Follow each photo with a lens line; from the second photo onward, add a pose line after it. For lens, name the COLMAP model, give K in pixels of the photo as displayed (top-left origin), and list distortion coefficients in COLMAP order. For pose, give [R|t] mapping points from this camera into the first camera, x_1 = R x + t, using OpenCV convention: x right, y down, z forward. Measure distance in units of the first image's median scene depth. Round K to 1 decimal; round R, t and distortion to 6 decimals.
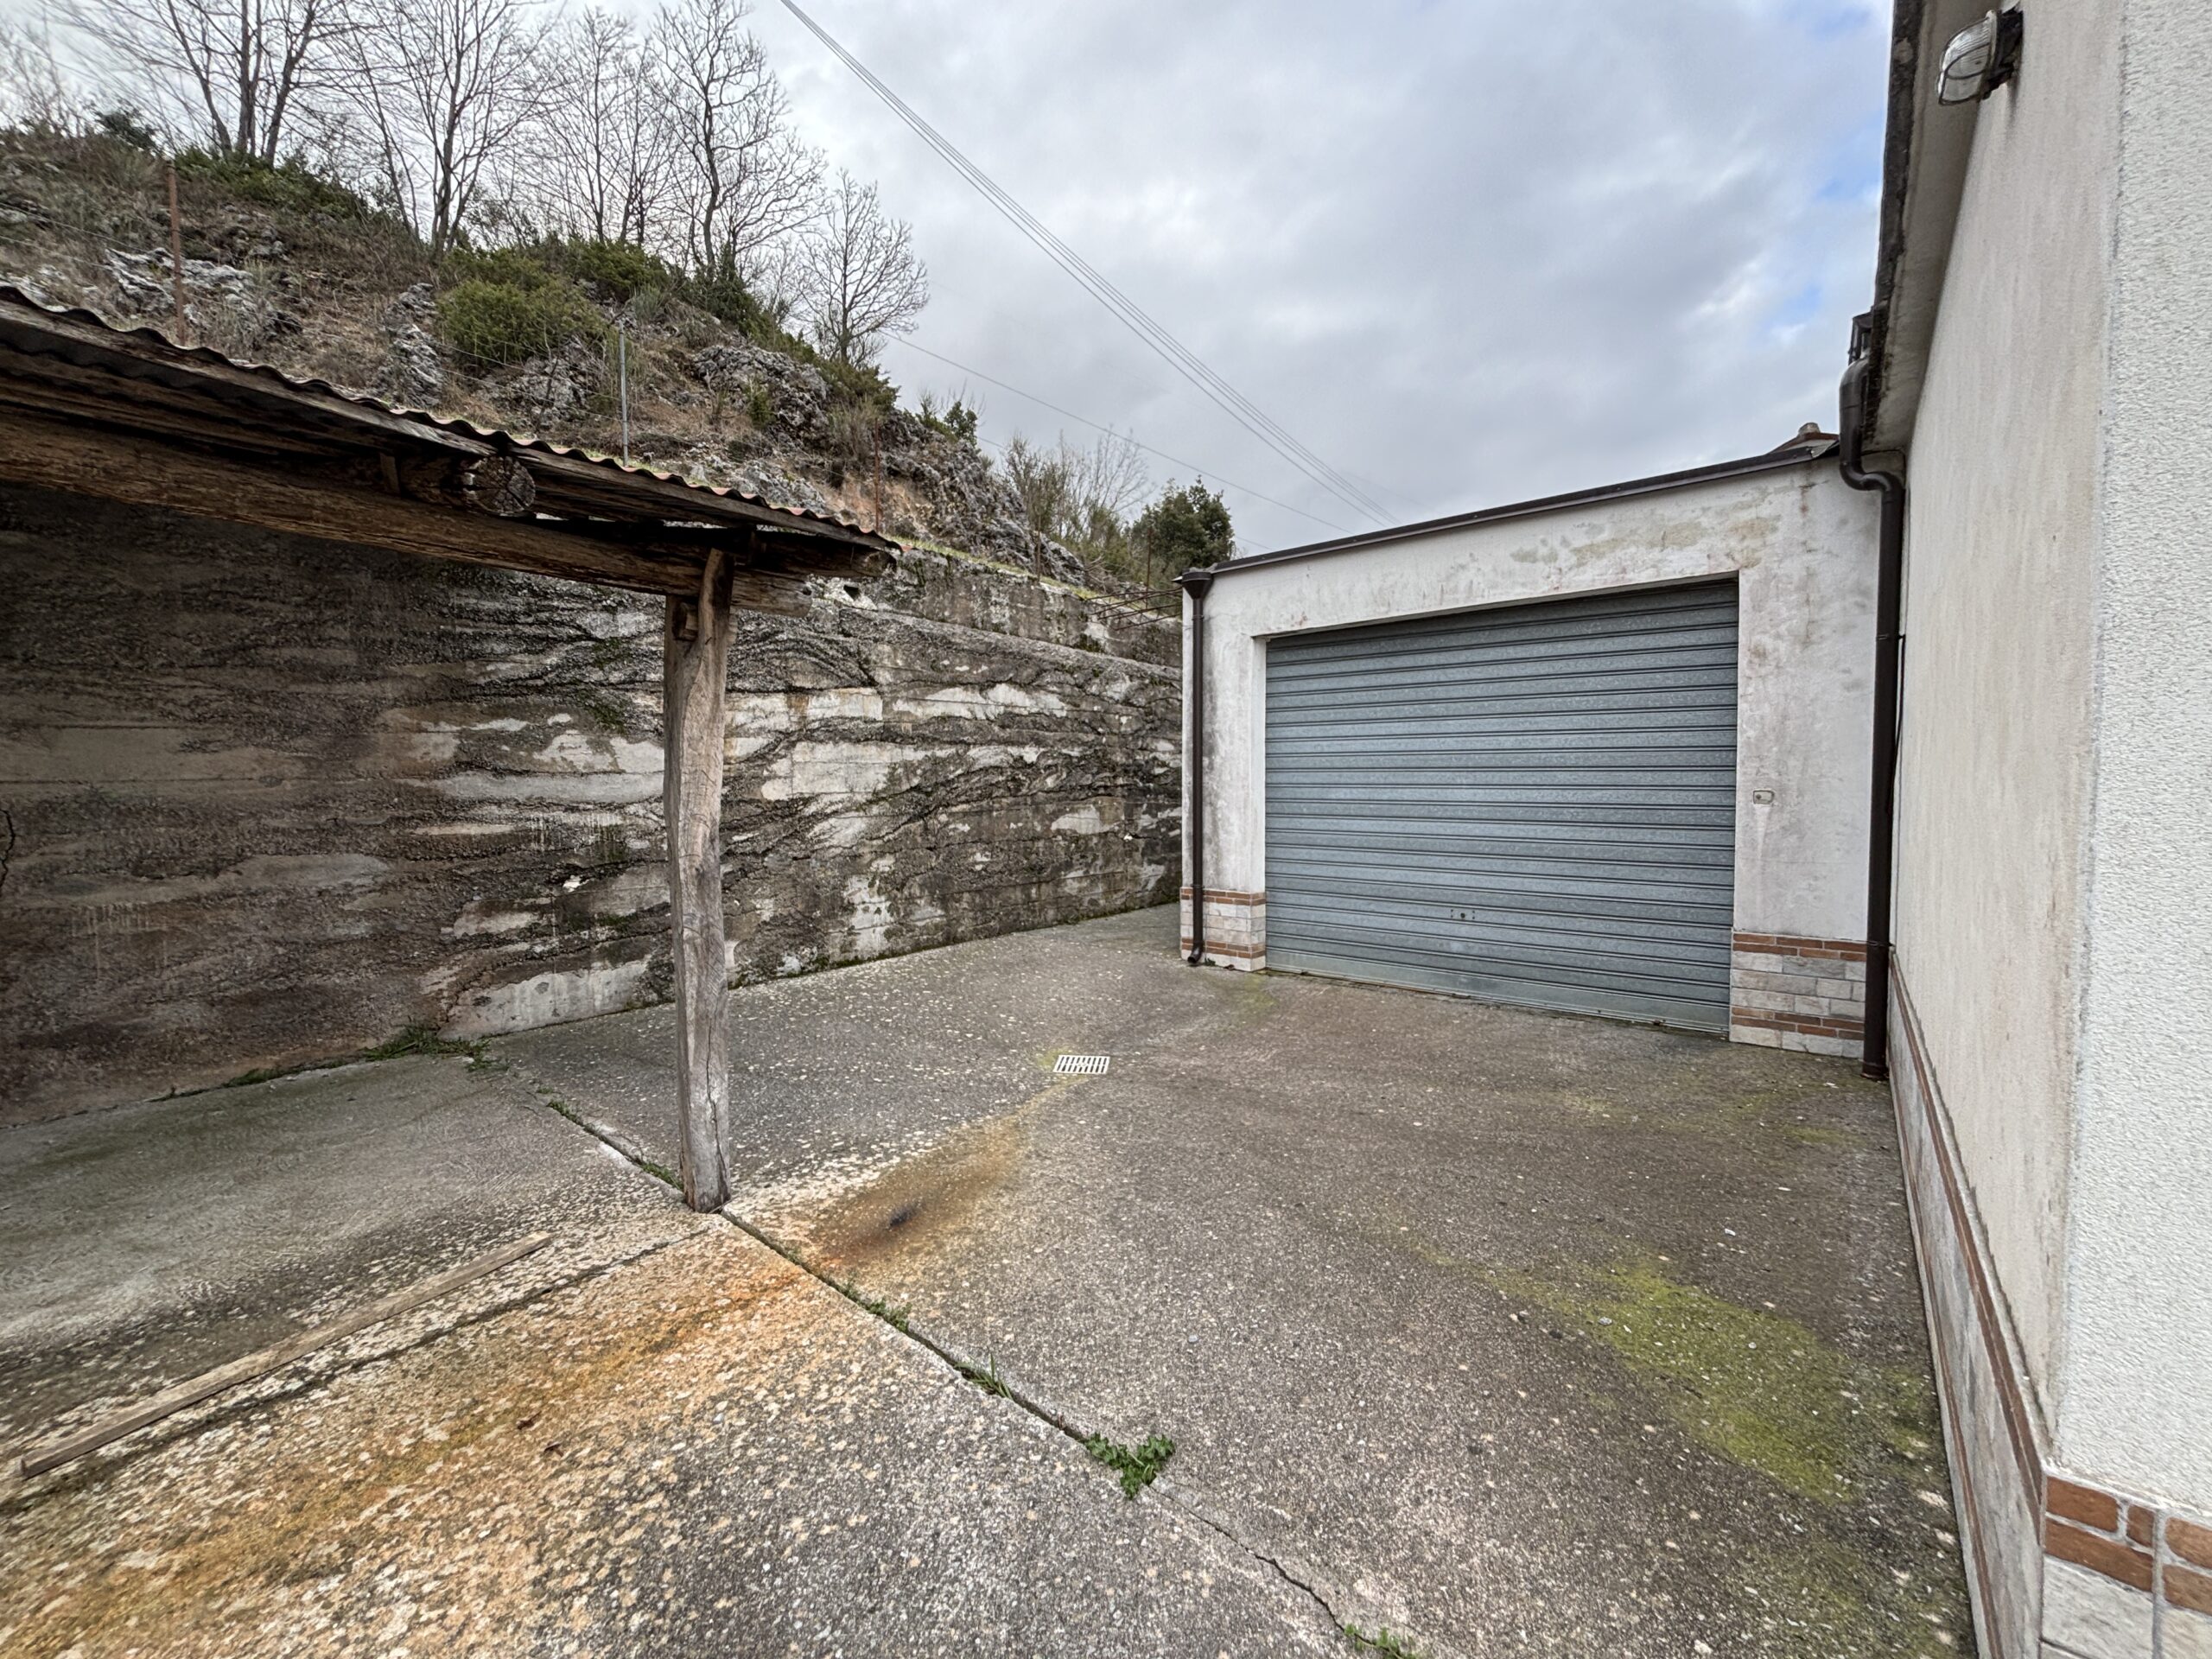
lens RADIAL K [[888.8, 0, 1115.4], [0, 888.8, 823.3], [0, 0, 1]] dist [0.005443, -0.004304]
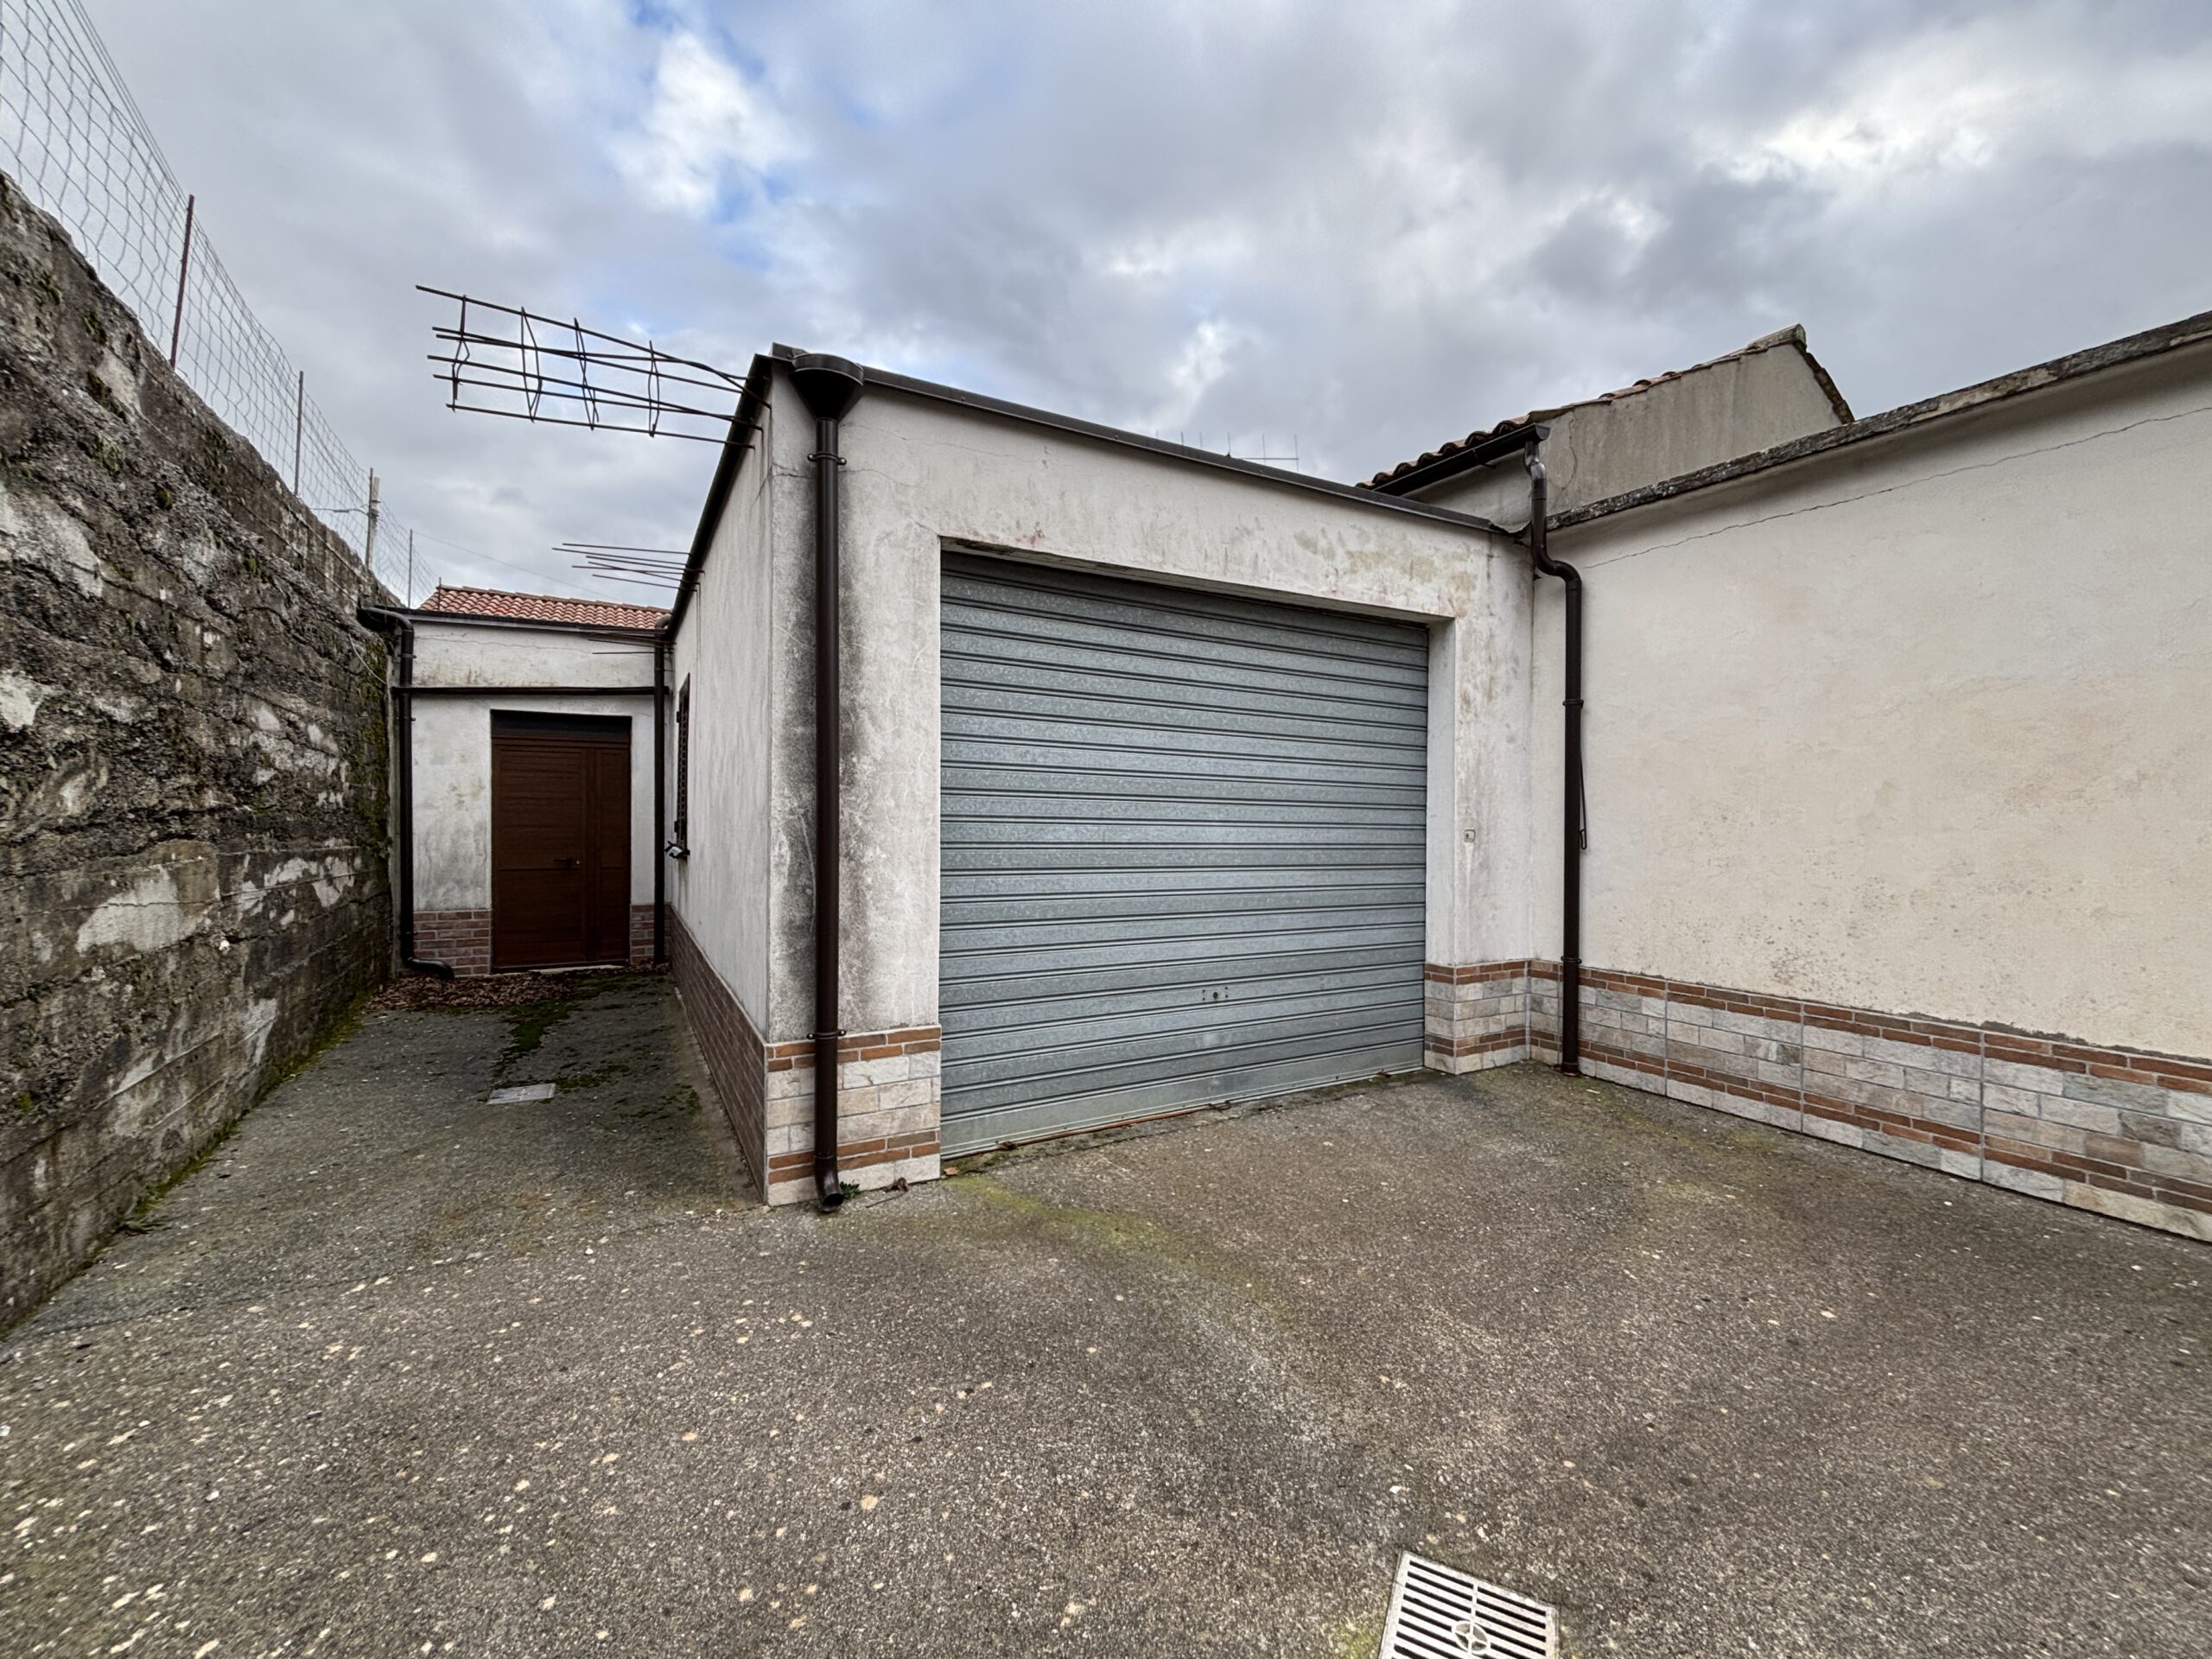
lens RADIAL K [[888.8, 0, 1170.6], [0, 888.8, 820.7], [0, 0, 1]] dist [0.005443, -0.004304]
pose [[0.368582, 0.000560, 0.929595, -0.391054], [0.025815, 0.999608, -0.010837, -0.045308], [-0.929237, 0.027992, 0.368423, 0.937836]]
